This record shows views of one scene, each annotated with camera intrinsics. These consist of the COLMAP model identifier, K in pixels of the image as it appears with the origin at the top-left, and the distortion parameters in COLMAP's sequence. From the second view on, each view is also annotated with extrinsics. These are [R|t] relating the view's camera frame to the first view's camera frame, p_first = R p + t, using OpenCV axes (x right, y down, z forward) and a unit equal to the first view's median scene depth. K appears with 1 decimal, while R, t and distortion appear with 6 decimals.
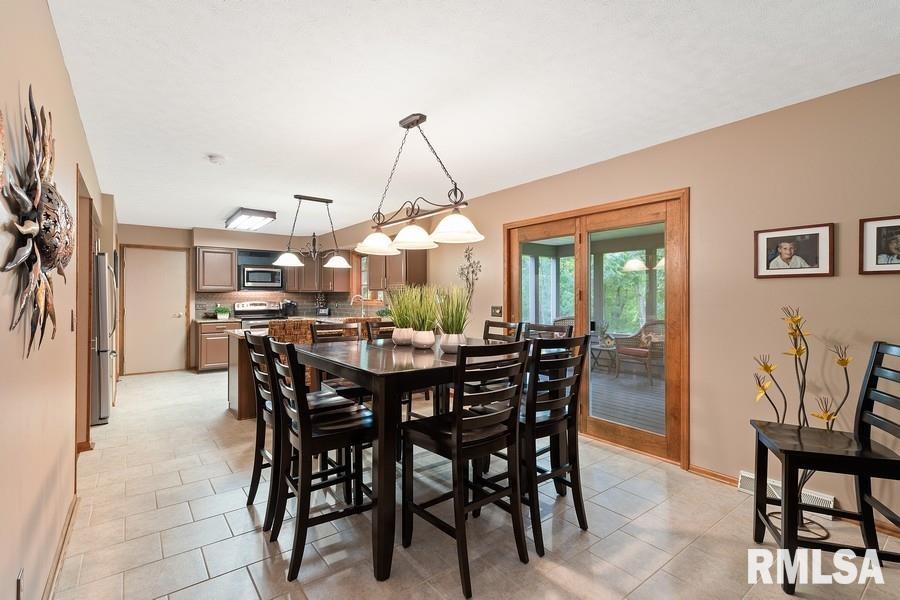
lens RADIAL K [[408.0, 0, 463.2], [0, 408.0, 299.8], [0, 0, 1]] dist [0.009078, -0.000916]
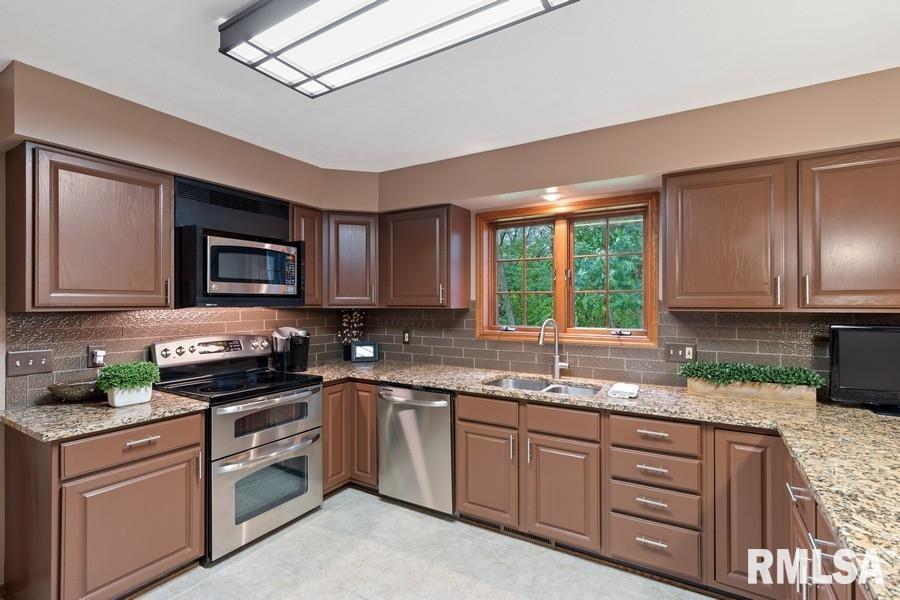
lens RADIAL K [[429.7, 0, 455.8], [0, 429.7, 302.6], [0, 0, 1]] dist [0.005115, -0.001466]
pose [[0.939572, 0.001066, 0.342350, -0.479071], [0.001782, 0.999966, -0.008005, -0.023519], [-0.342347, 0.008131, 0.939538, 0.636172]]
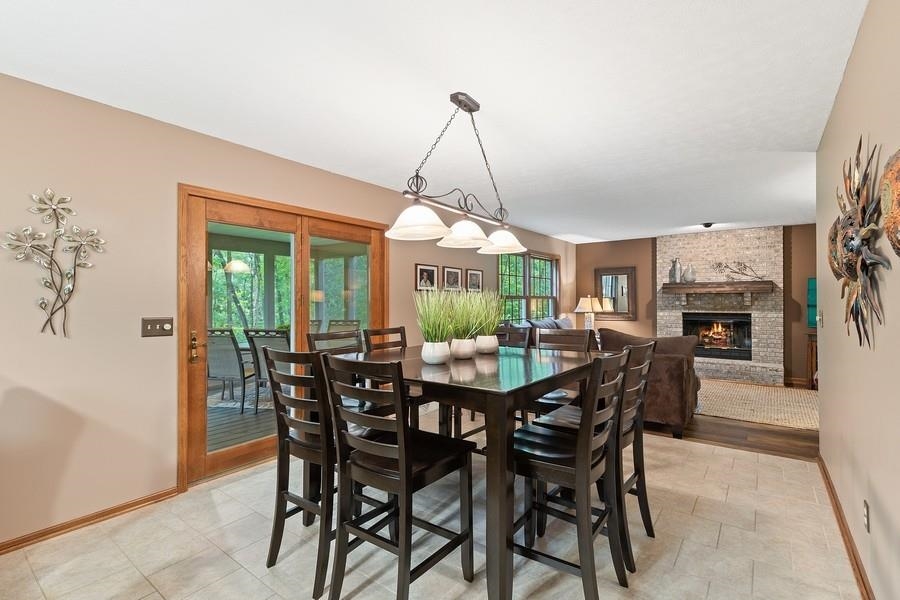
lens RADIAL K [[408.0, 0, 455.6], [0, 408.0, 297.2], [0, 0, 1]] dist [0.009078, -0.000916]
pose [[-0.238023, 0.010791, 0.971200, -0.377408], [0.009495, 0.999916, -0.008783, -0.003268], [-0.971213, 0.007131, -0.238106, 0.476680]]
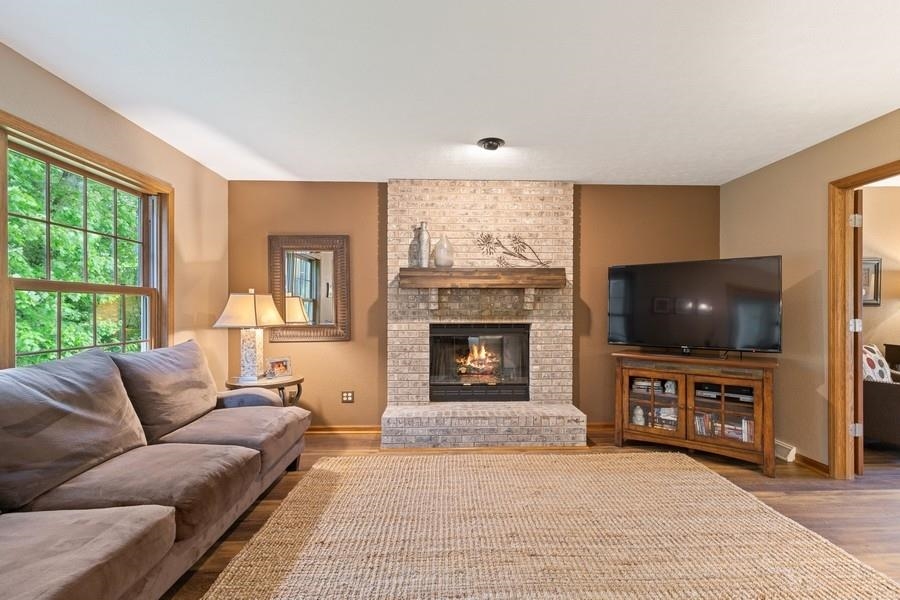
lens RADIAL K [[408.0, 0, 453.5], [0, 408.0, 308.1], [0, 0, 1]] dist [0.009078, -0.000916]
pose [[-0.797514, 0.002061, 0.603297, 0.127341], [0.006116, 0.999970, 0.004669, 0.008100], [-0.603270, 0.007414, -0.797503, 0.102013]]
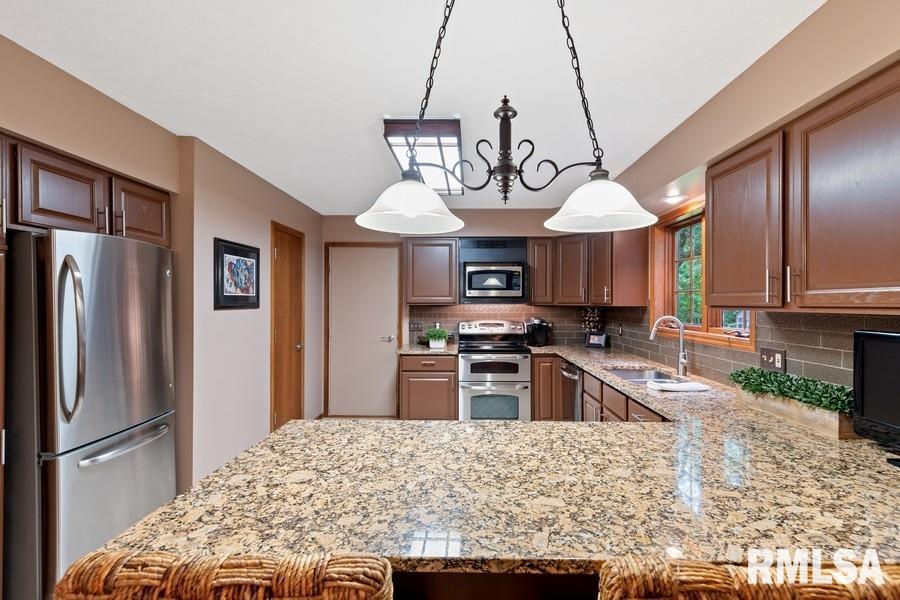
lens RADIAL K [[408.0, 0, 458.6], [0, 408.0, 305.8], [0, 0, 1]] dist [0.009078, -0.000916]
pose [[0.759894, 0.007234, -0.650007, -0.147608], [-0.006923, 0.999971, 0.003036, -0.021697], [0.650010, 0.002193, 0.759922, 0.539814]]
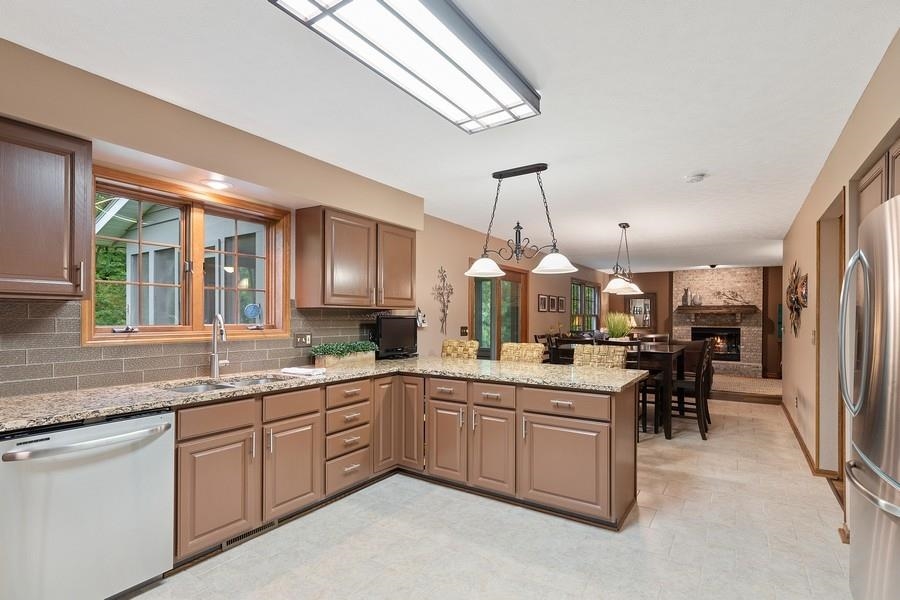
lens RADIAL K [[429.7, 0, 453.7], [0, 429.7, 316.7], [0, 0, 1]] dist [0.005115, -0.001466]
pose [[-0.296619, -0.001877, 0.954994, -0.687168], [0.001687, 0.999995, 0.002489, -0.009911], [-0.954995, 0.002350, -0.296614, 0.902058]]
